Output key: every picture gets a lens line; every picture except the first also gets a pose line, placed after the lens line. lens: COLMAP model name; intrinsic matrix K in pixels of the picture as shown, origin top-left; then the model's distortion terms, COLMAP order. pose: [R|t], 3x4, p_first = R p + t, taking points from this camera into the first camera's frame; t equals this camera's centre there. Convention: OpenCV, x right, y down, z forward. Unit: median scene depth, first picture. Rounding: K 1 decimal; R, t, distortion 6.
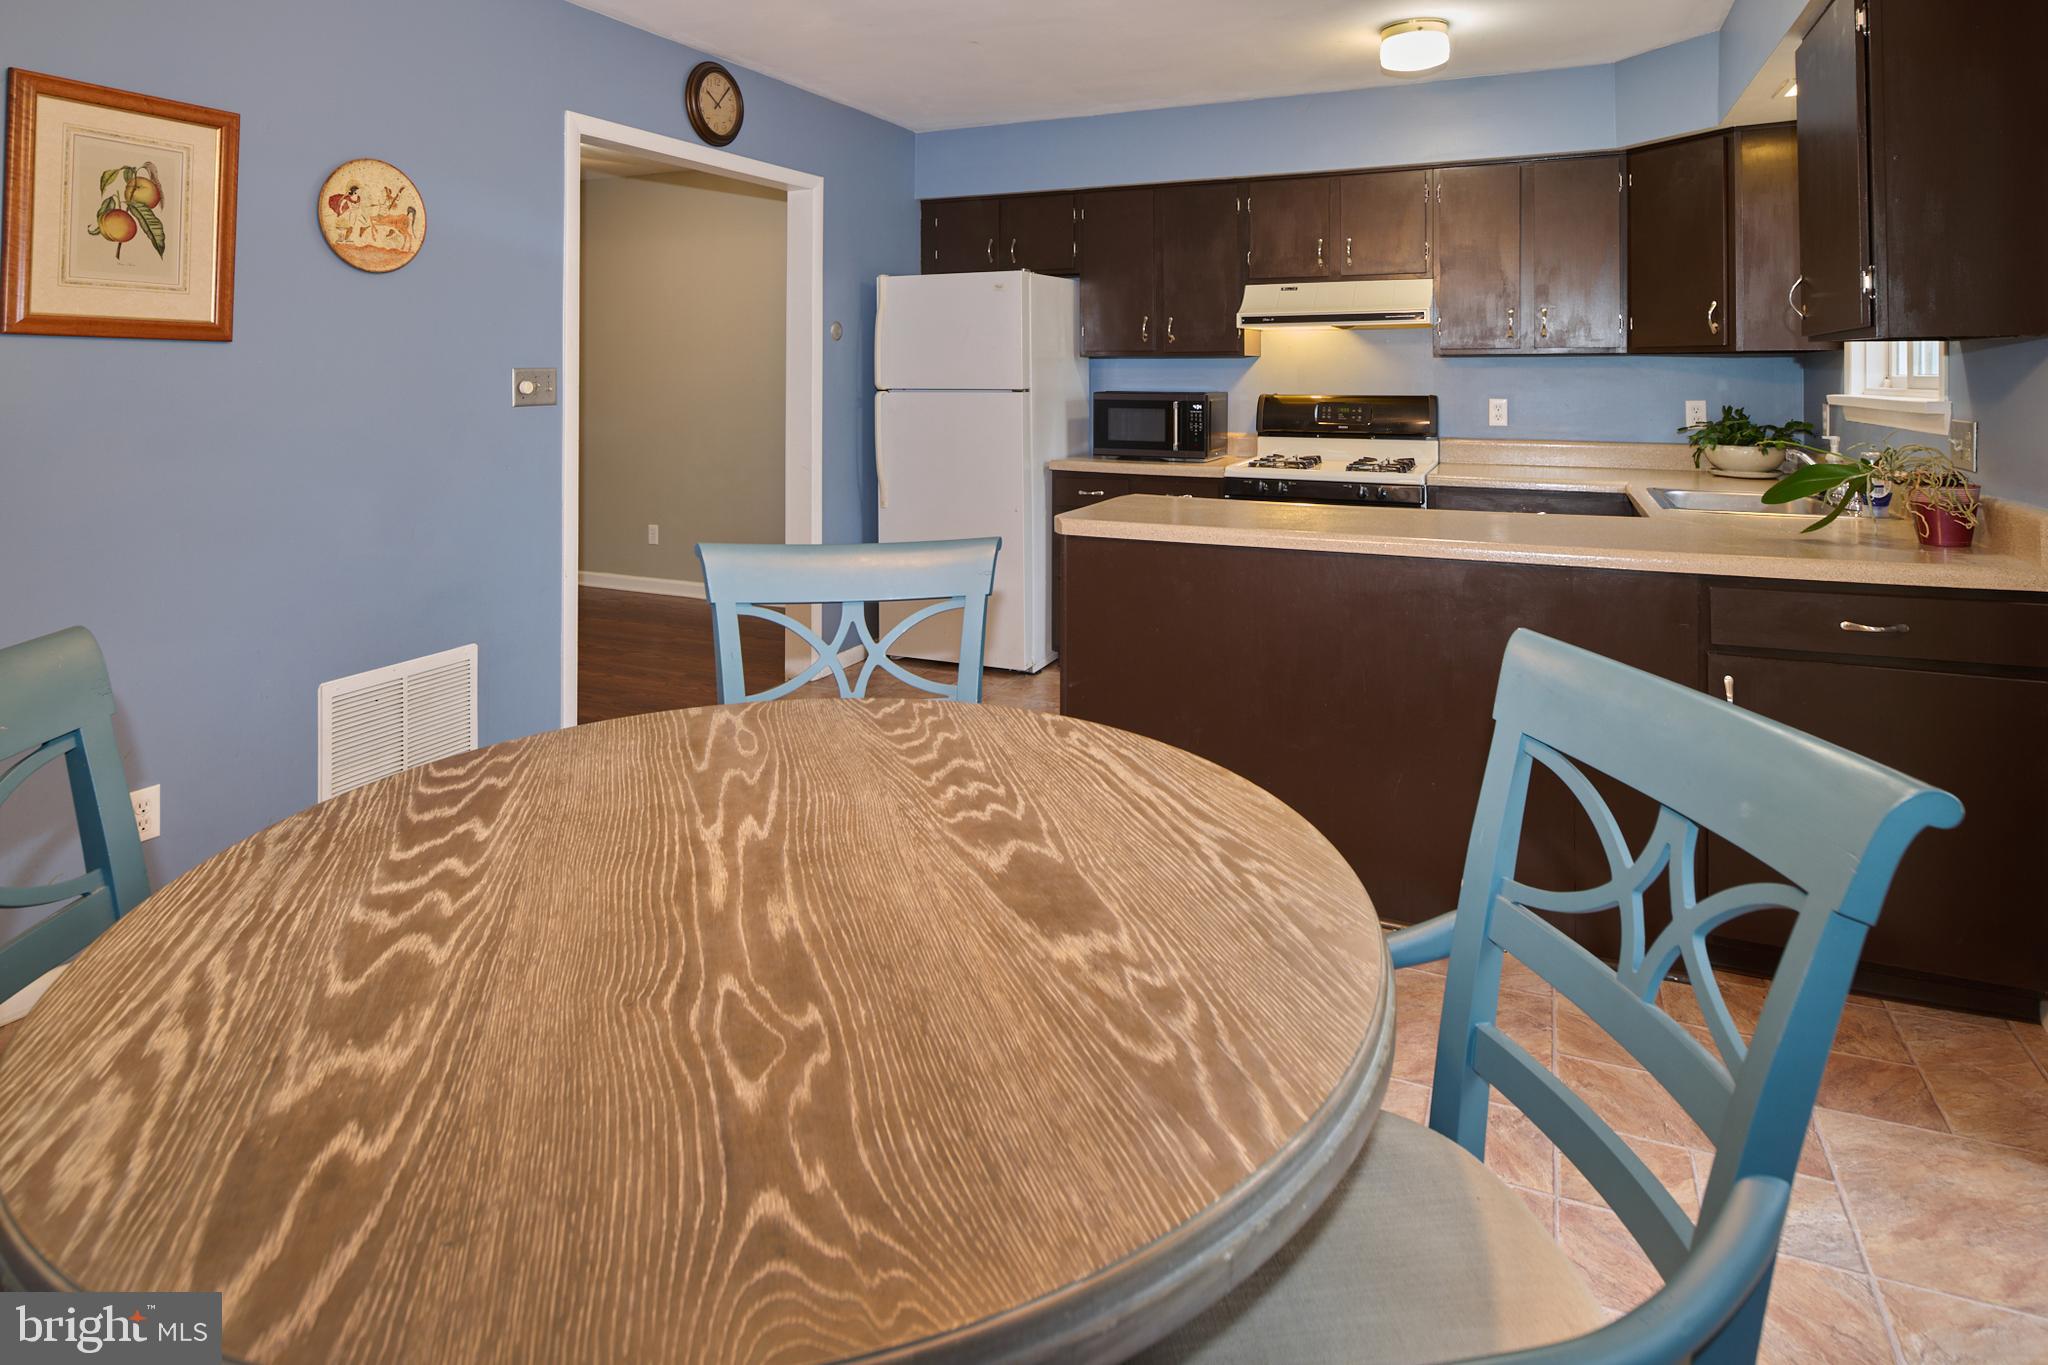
lens RADIAL K [[1120.4, 0, 1023.9], [0, 1120.4, 436.4], [0, 0, 1]] dist [-0.001481, -0.001662]
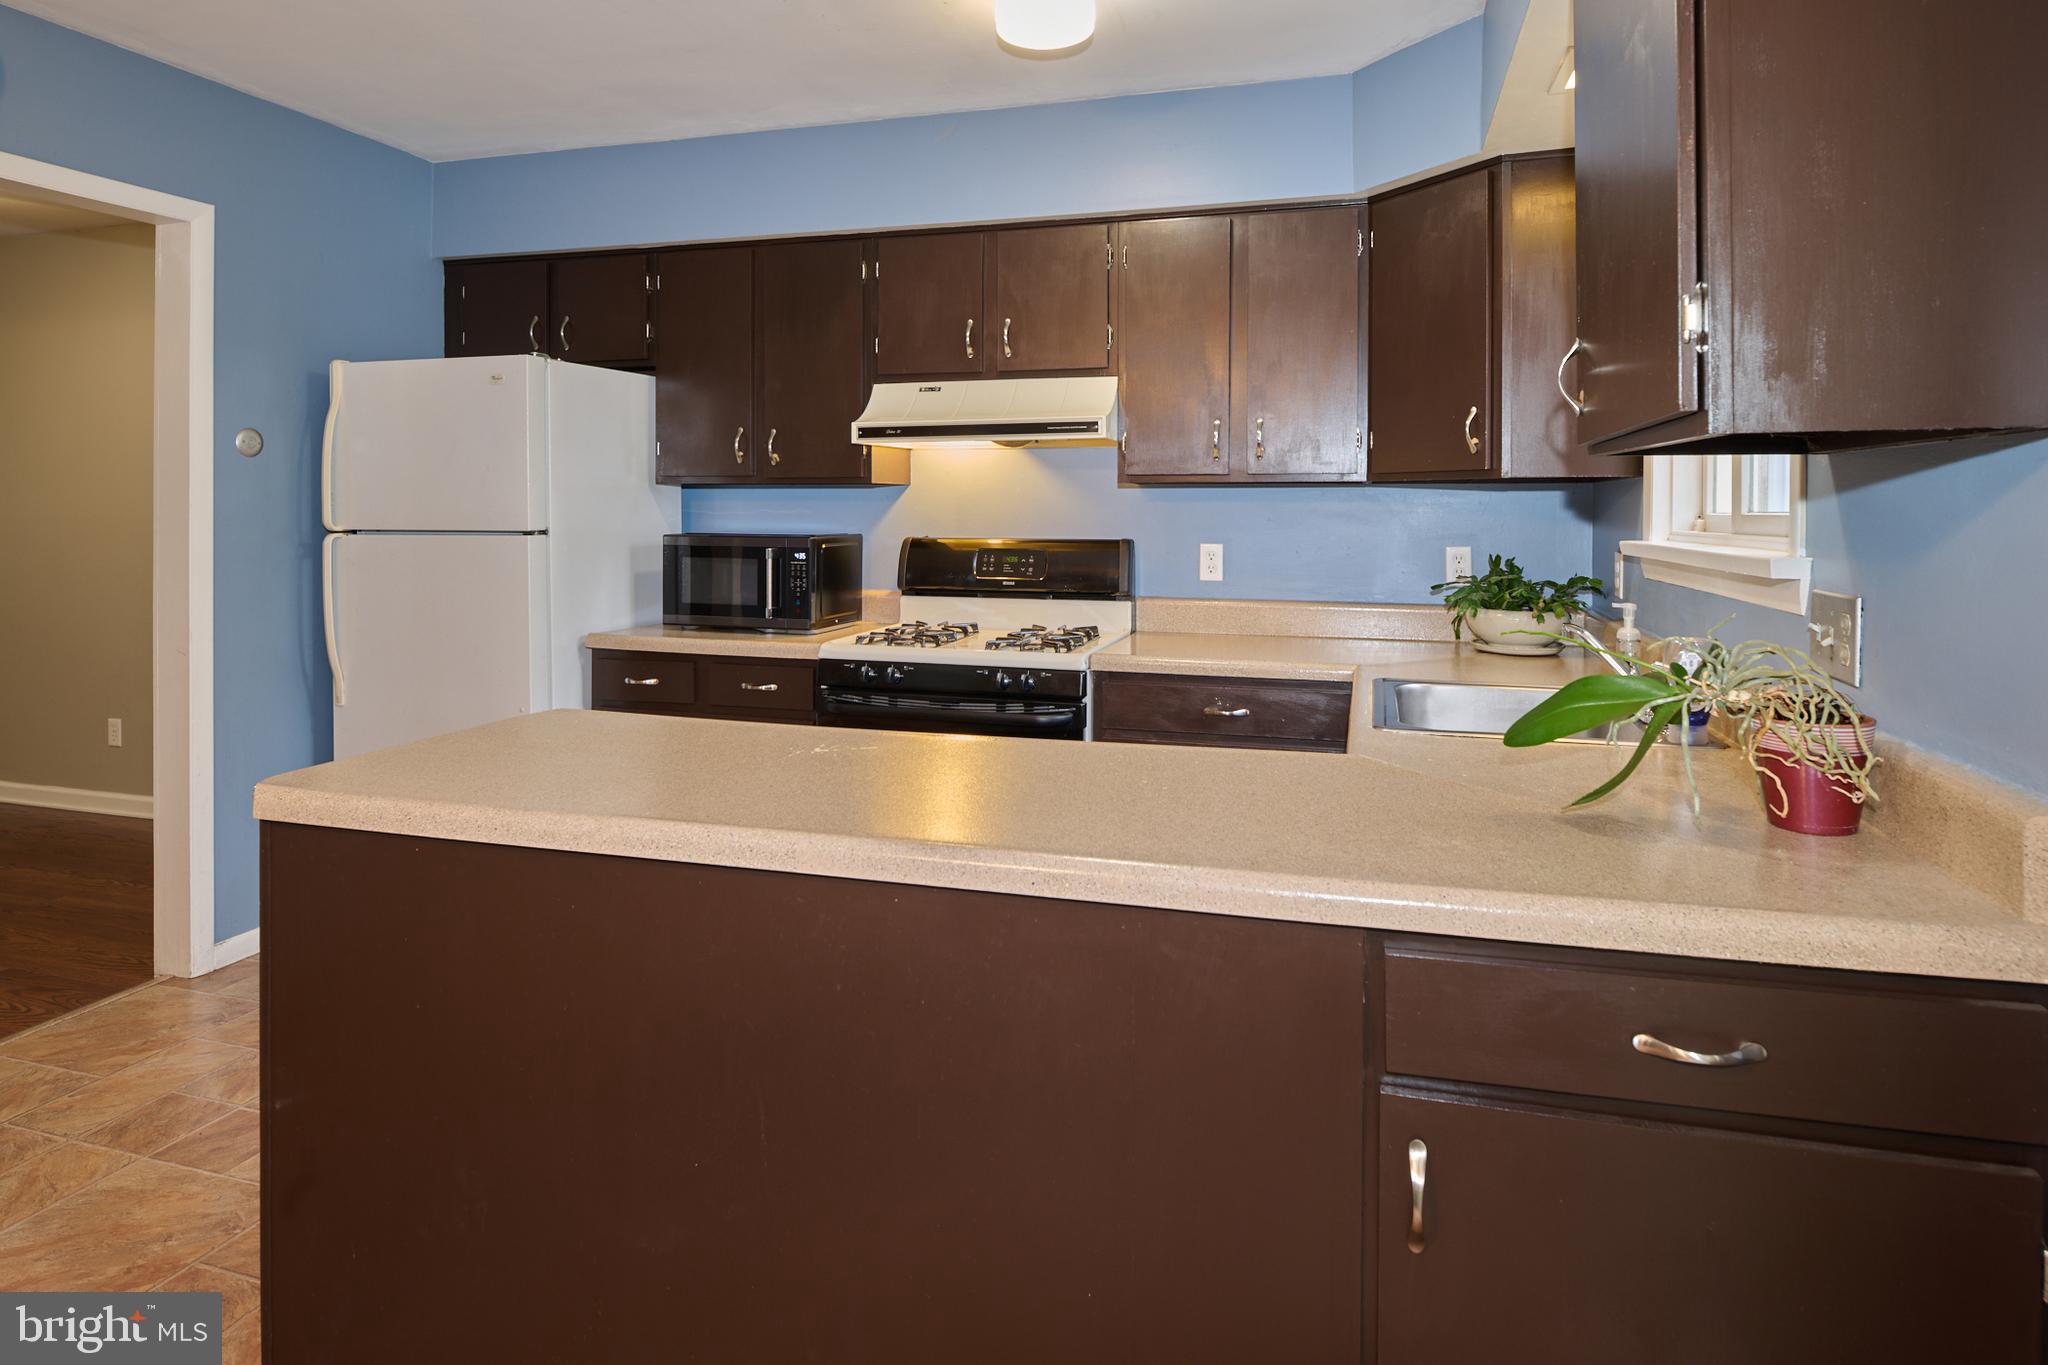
lens RADIAL K [[1150.0, 0, 1034.7], [0, 1150.0, 600.1], [0, 0, 1]] dist [0.010444, -0.014738]
pose [[0.989071, -0.008626, 0.147187, 0.210799], [0.005342, 0.999728, 0.022695, -0.015565], [-0.147343, -0.021660, 0.988848, 0.288290]]
